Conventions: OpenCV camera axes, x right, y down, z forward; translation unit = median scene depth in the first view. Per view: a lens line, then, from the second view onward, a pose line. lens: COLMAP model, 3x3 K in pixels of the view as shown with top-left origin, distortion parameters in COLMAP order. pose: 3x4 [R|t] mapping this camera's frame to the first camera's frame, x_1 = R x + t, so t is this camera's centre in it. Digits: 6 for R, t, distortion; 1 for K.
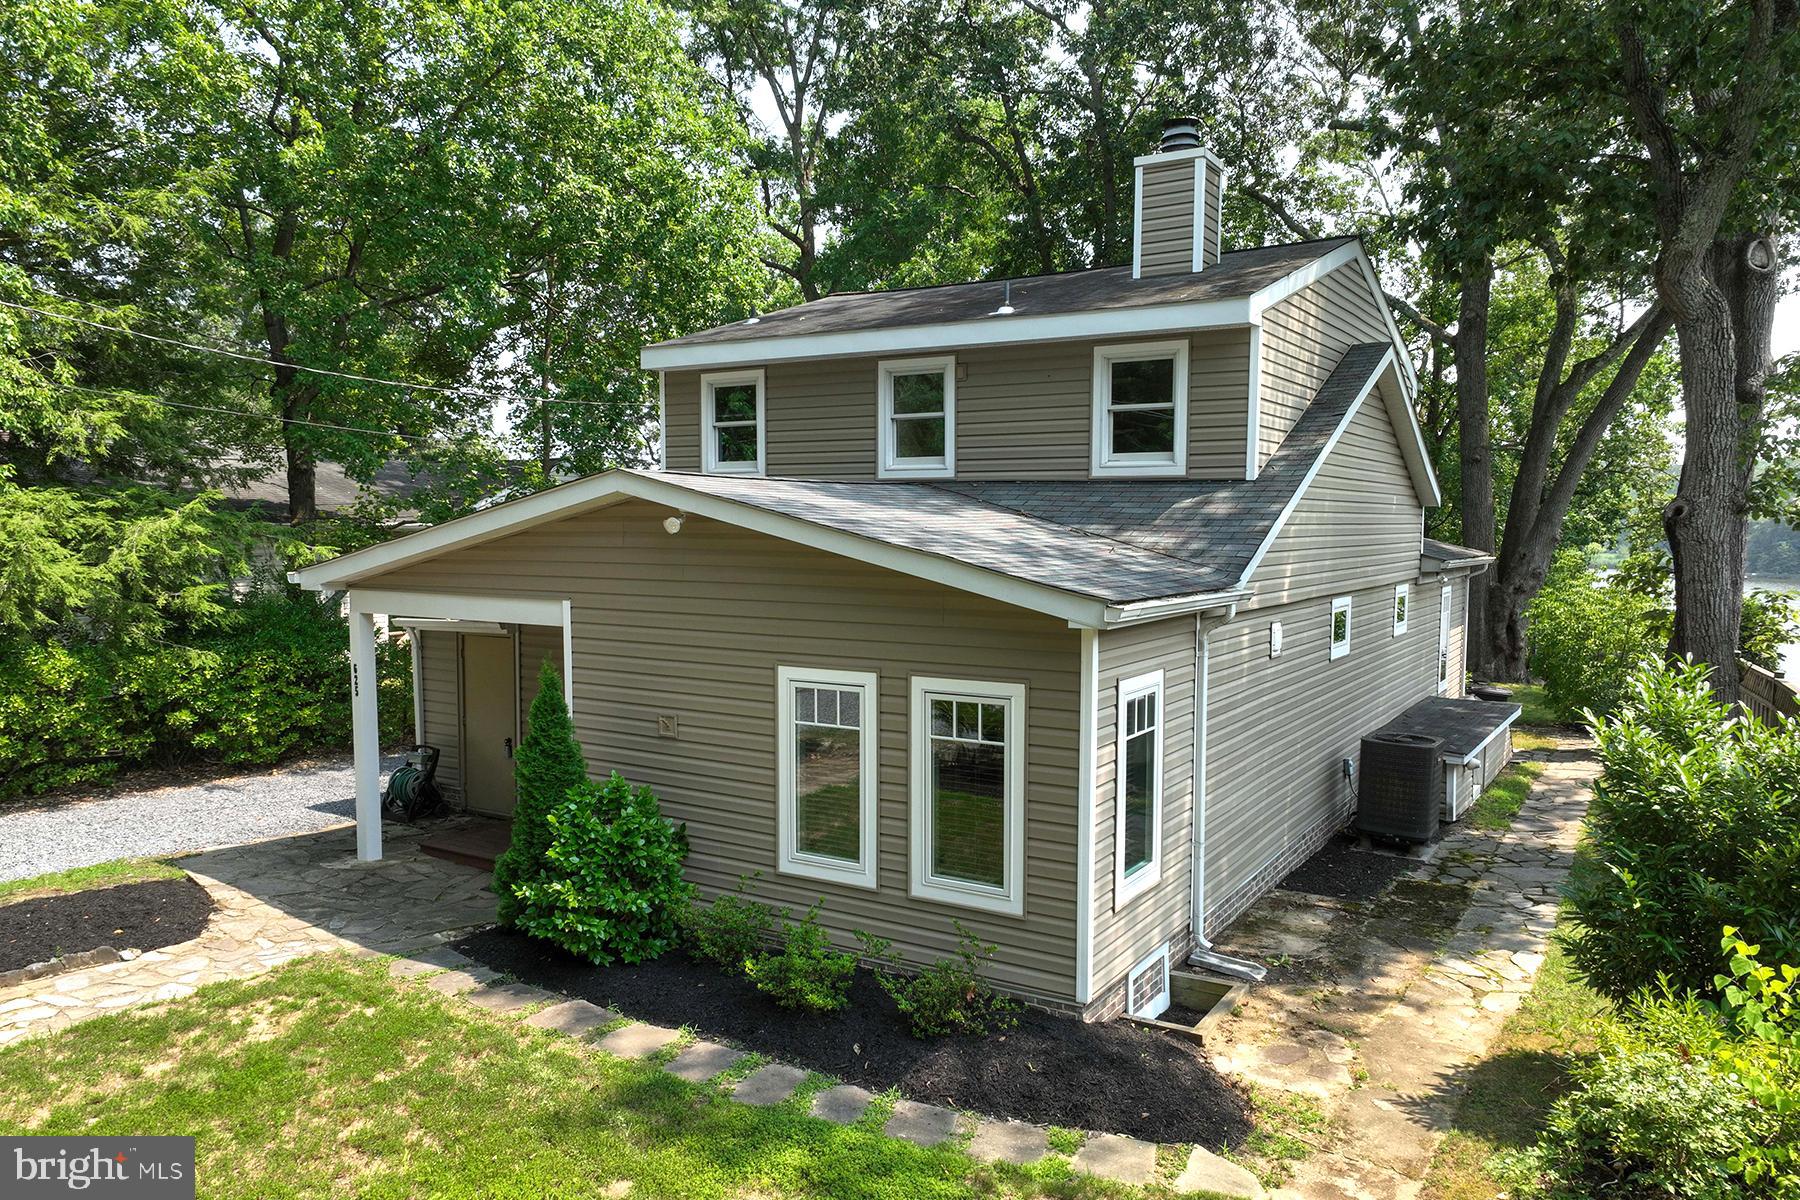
lens RADIAL K [[1282.1, 0, 900.0], [0, 1282.1, 600.0], [0, 0, 1]] dist [0.008264, 0.002001]
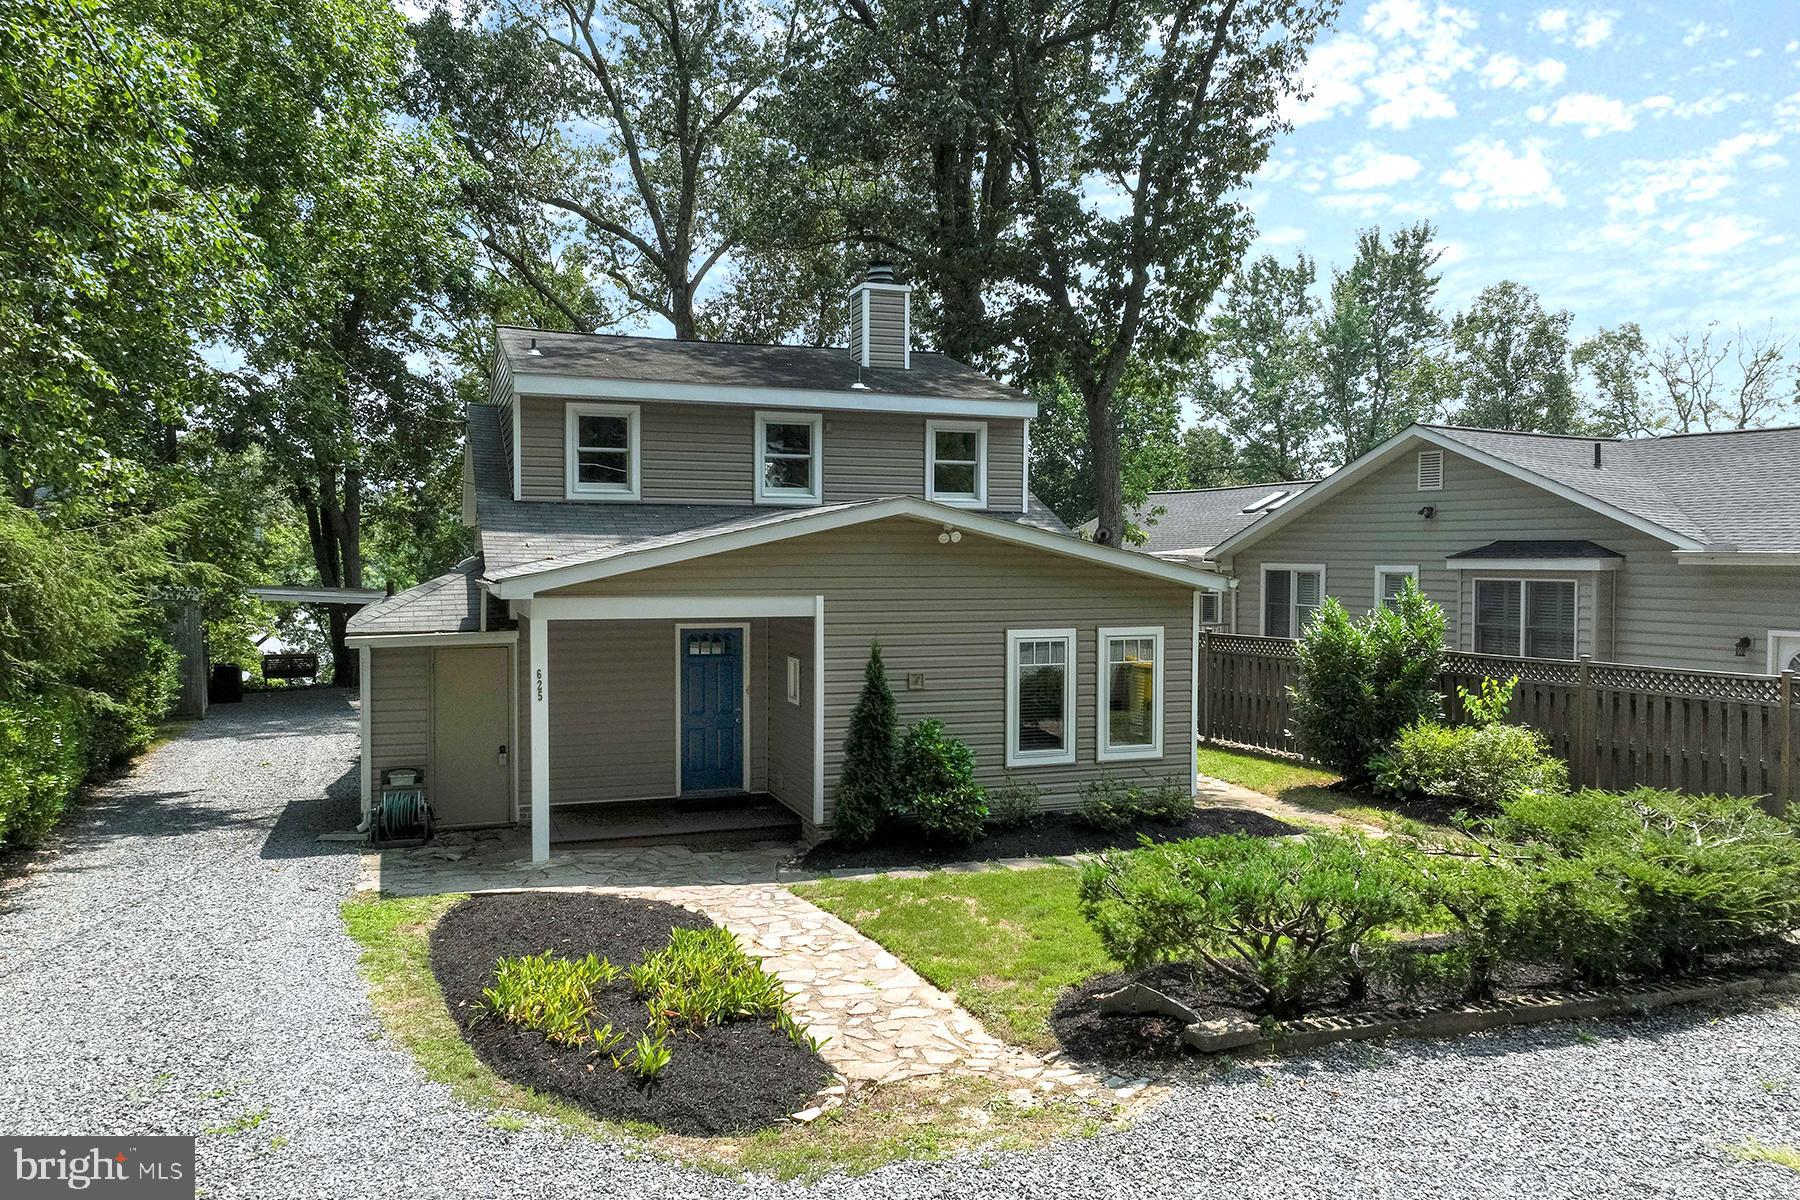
lens RADIAL K [[1282.1, 0, 900.0], [0, 1282.1, 600.0], [0, 0, 1]] dist [0.008264, 0.002001]
pose [[0.614450, -0.031118, 0.788342, -1.070269], [0.048935, 0.998801, 0.001285, 0.006509], [-0.787437, 0.037788, 0.615236, 0.132435]]
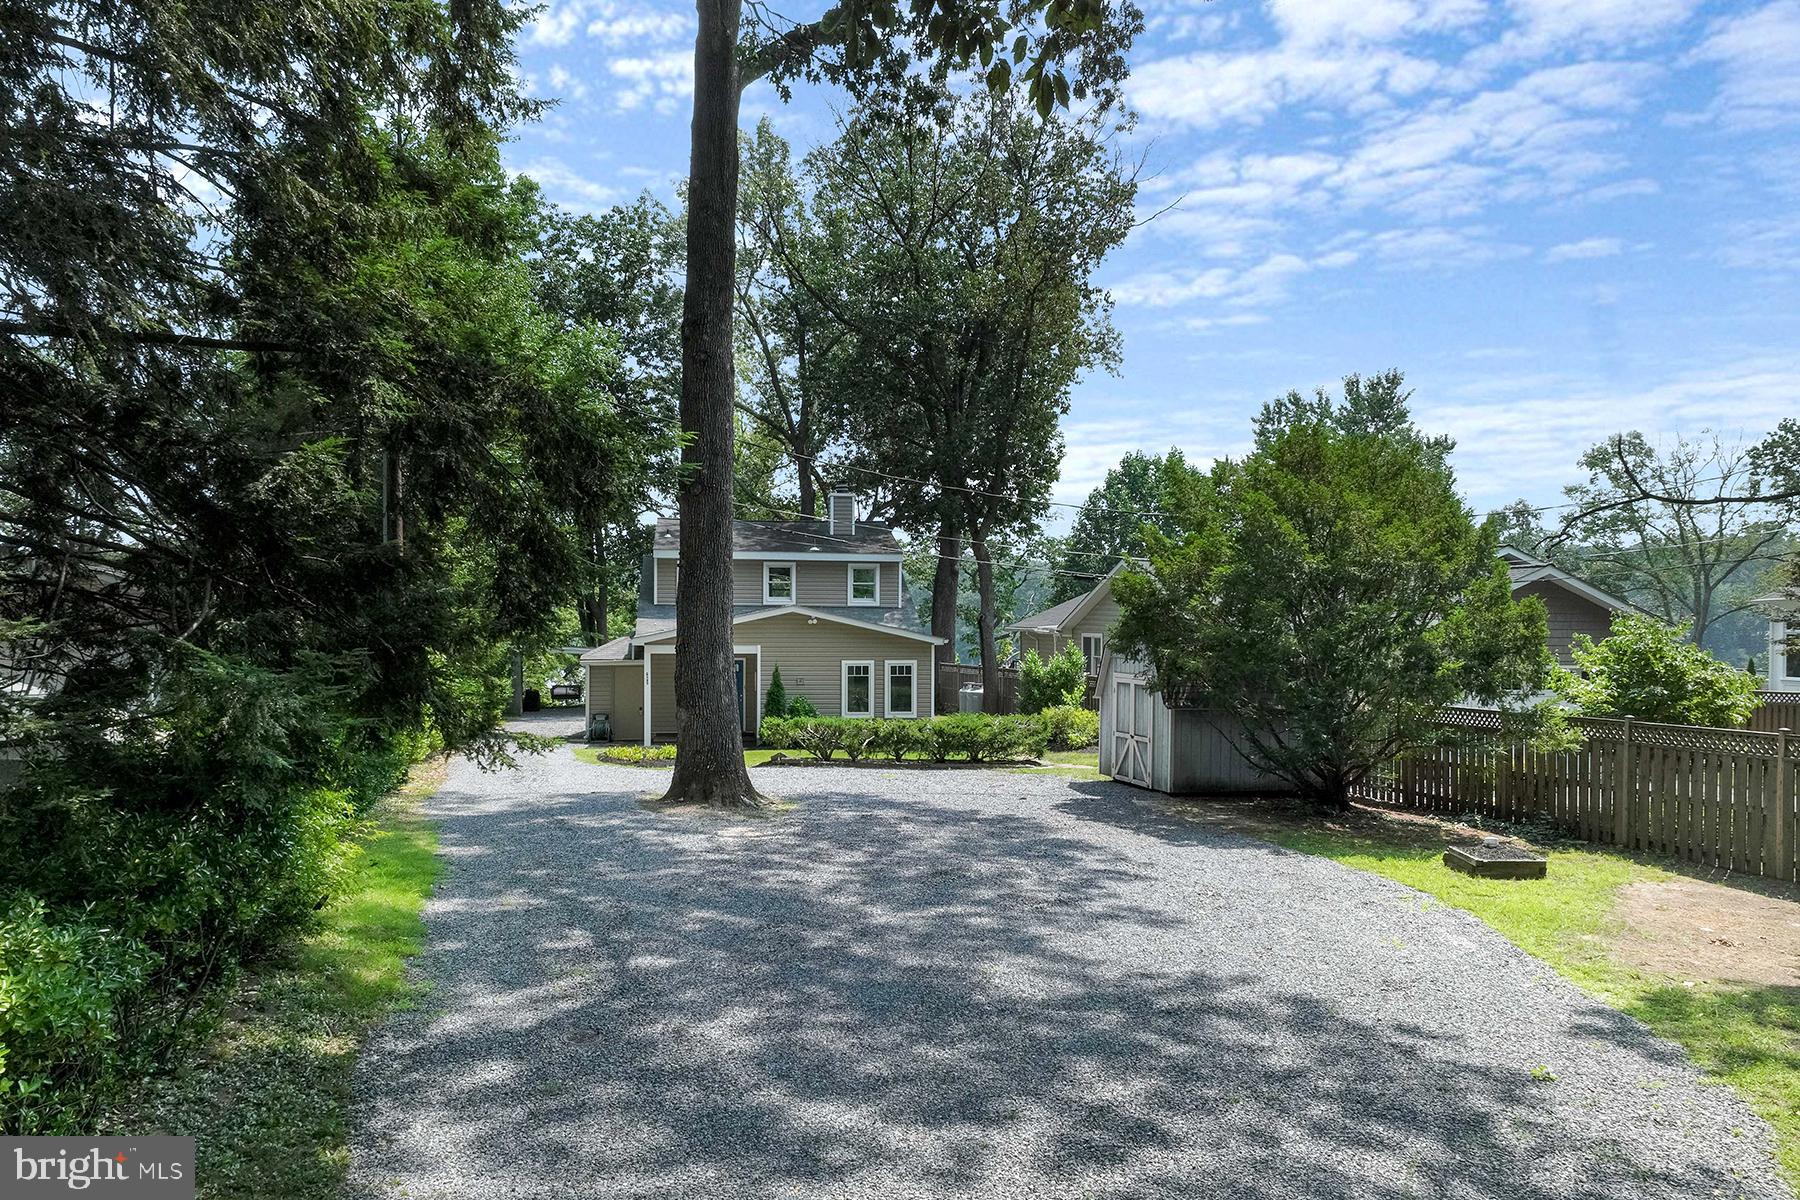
lens RADIAL K [[1282.1, 0, 900.0], [0, 1282.1, 600.0], [0, 0, 1]] dist [0.008264, 0.002001]
pose [[0.758185, 0.009947, 0.651964, -1.811654], [0.041379, 0.997134, -0.063334, 0.091684], [-0.650726, 0.074996, 0.755600, -1.431571]]
